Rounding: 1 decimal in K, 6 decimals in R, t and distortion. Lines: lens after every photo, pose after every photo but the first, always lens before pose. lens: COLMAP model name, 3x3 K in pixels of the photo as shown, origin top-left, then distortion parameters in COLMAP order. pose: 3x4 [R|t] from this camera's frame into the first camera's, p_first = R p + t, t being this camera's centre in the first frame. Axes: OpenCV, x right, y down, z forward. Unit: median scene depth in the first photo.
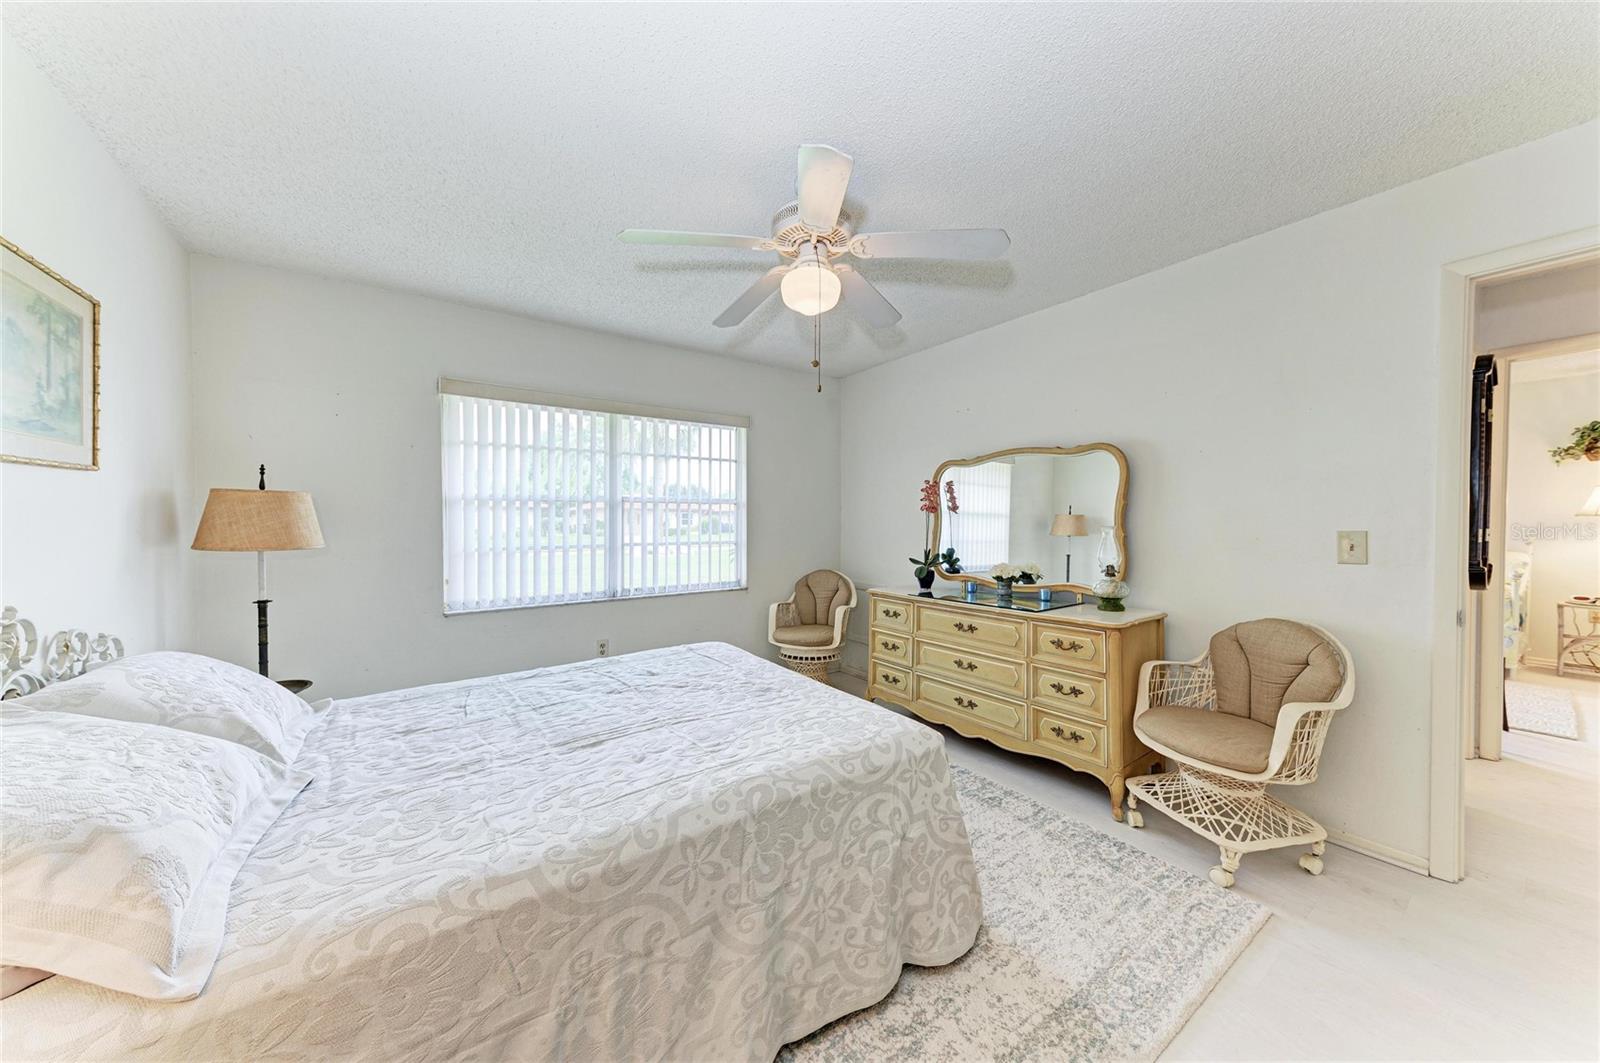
lens RADIAL K [[538.8, 0, 800.4], [0, 538.8, 535.8], [0, 0, 1]] dist [0.026371, -0.005852]
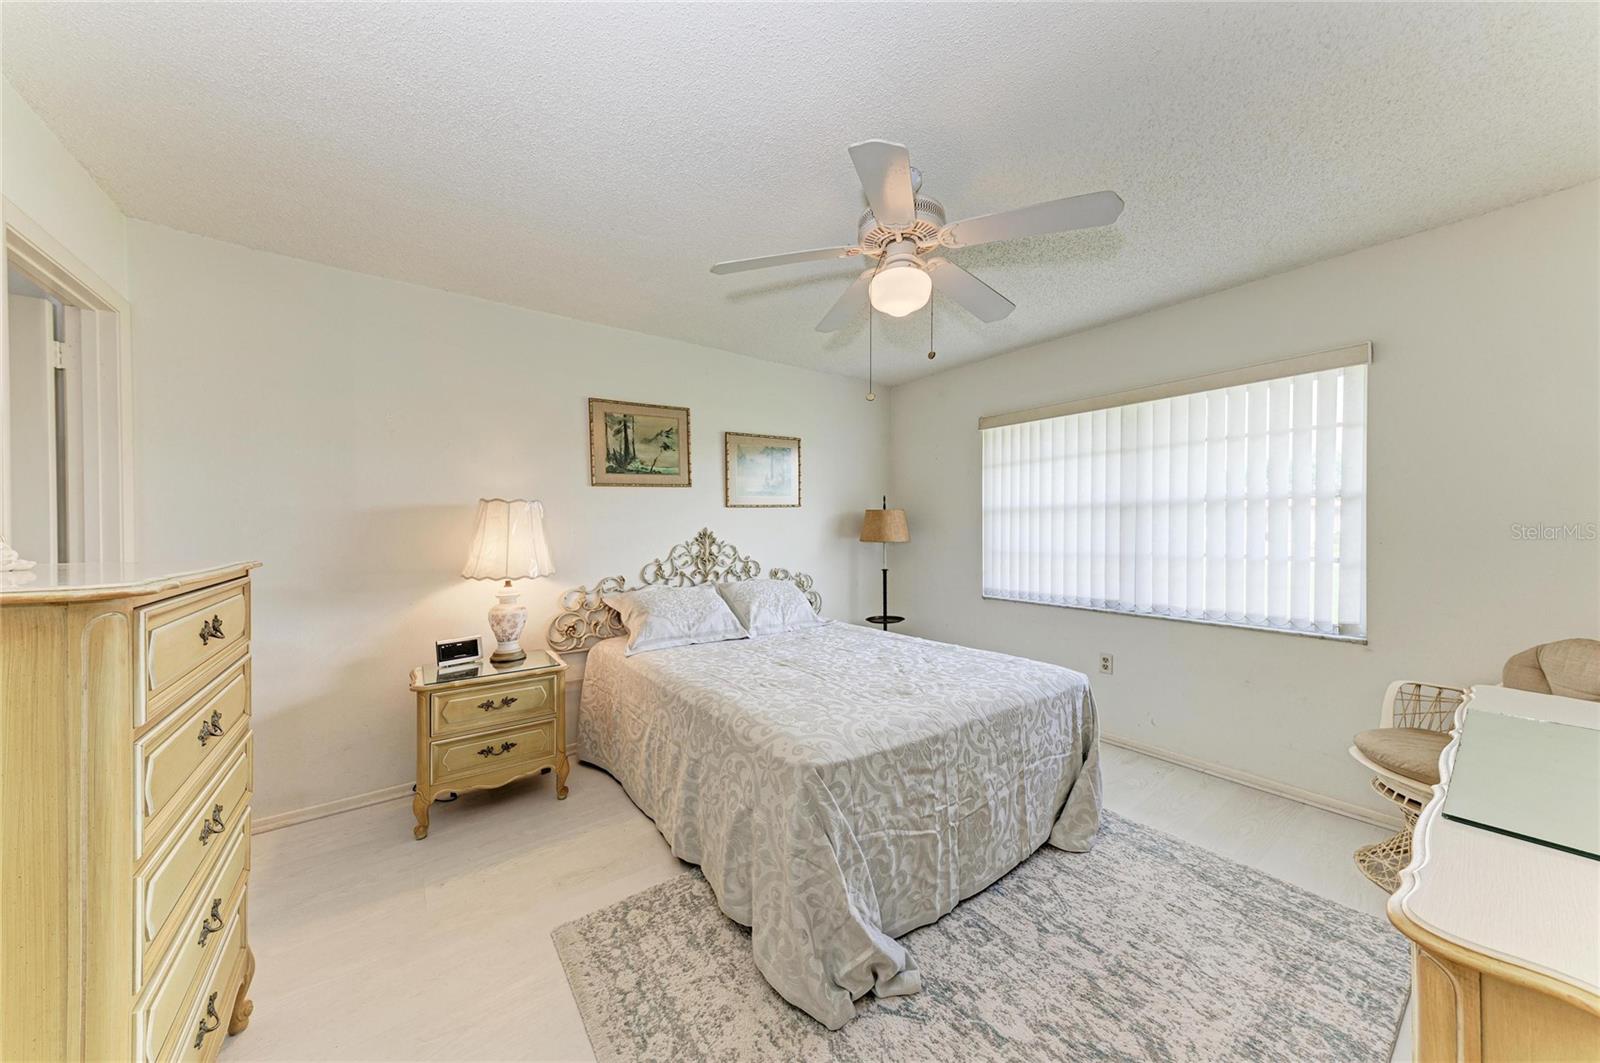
lens RADIAL K [[538.8, 0, 800.4], [0, 538.8, 535.8], [0, 0, 1]] dist [0.026371, -0.005852]
pose [[0.021951, 0.020076, -0.999557, 0.787532], [-0.023271, 0.999538, 0.019565, -0.022291], [0.999488, 0.022831, 0.022408, 0.645618]]
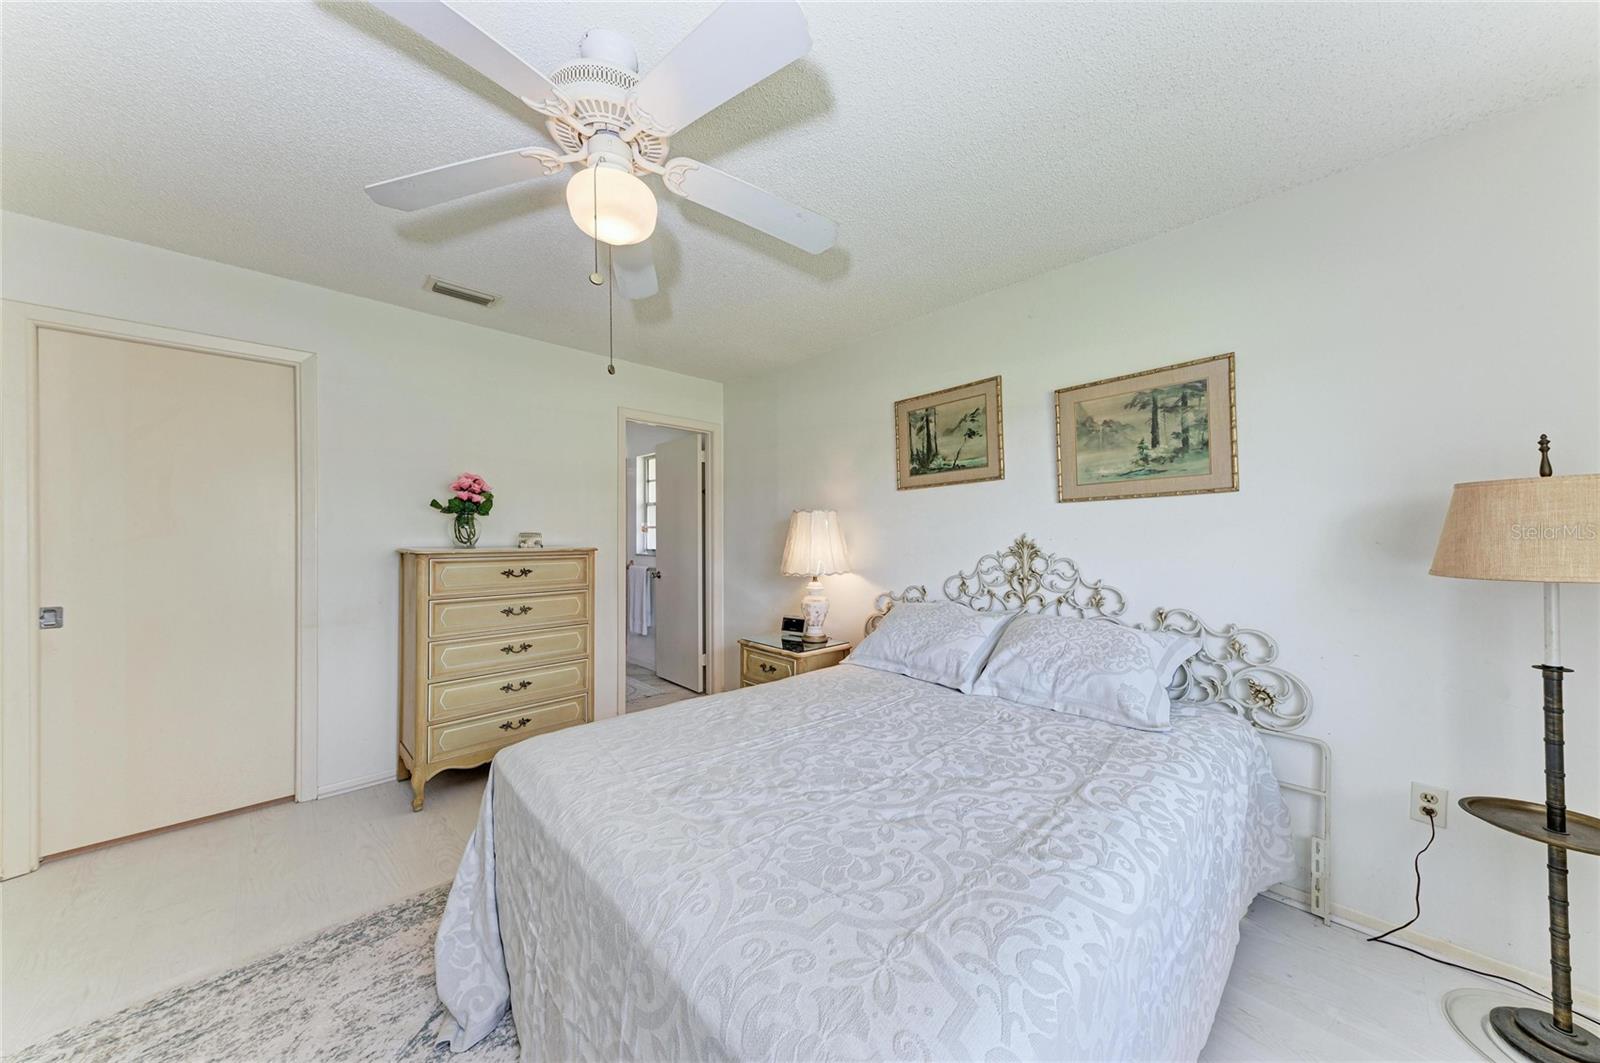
lens RADIAL K [[538.8, 0, 800.4], [0, 538.8, 535.8], [0, 0, 1]] dist [0.026371, -0.005852]
pose [[-0.988087, 0.006010, -0.153779, -0.093295], [0.001049, 0.999477, 0.032320, -0.039731], [0.153893, 0.031774, -0.987577, 1.394285]]
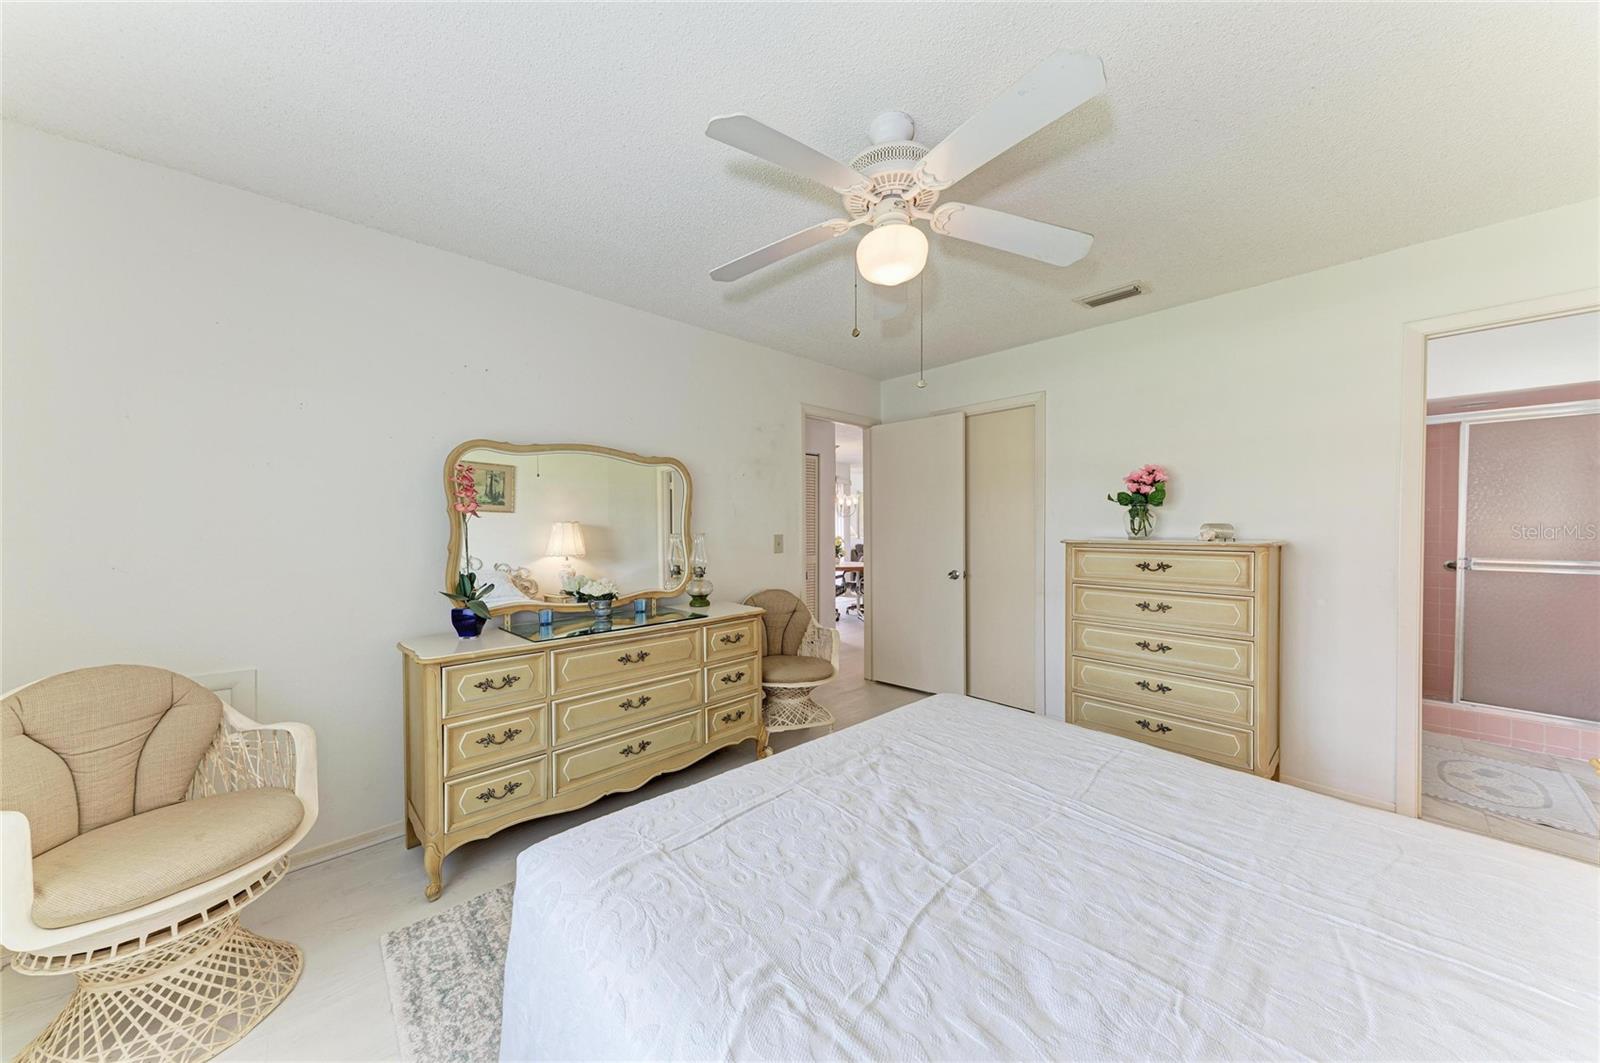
lens RADIAL K [[538.8, 0, 800.4], [0, 538.8, 535.8], [0, 0, 1]] dist [0.026371, -0.005852]
pose [[-0.127358, -0.011328, 0.991792, -0.654851], [0.032973, 0.999334, 0.015648, -0.026606], [-0.991309, 0.034695, -0.126899, 1.006483]]
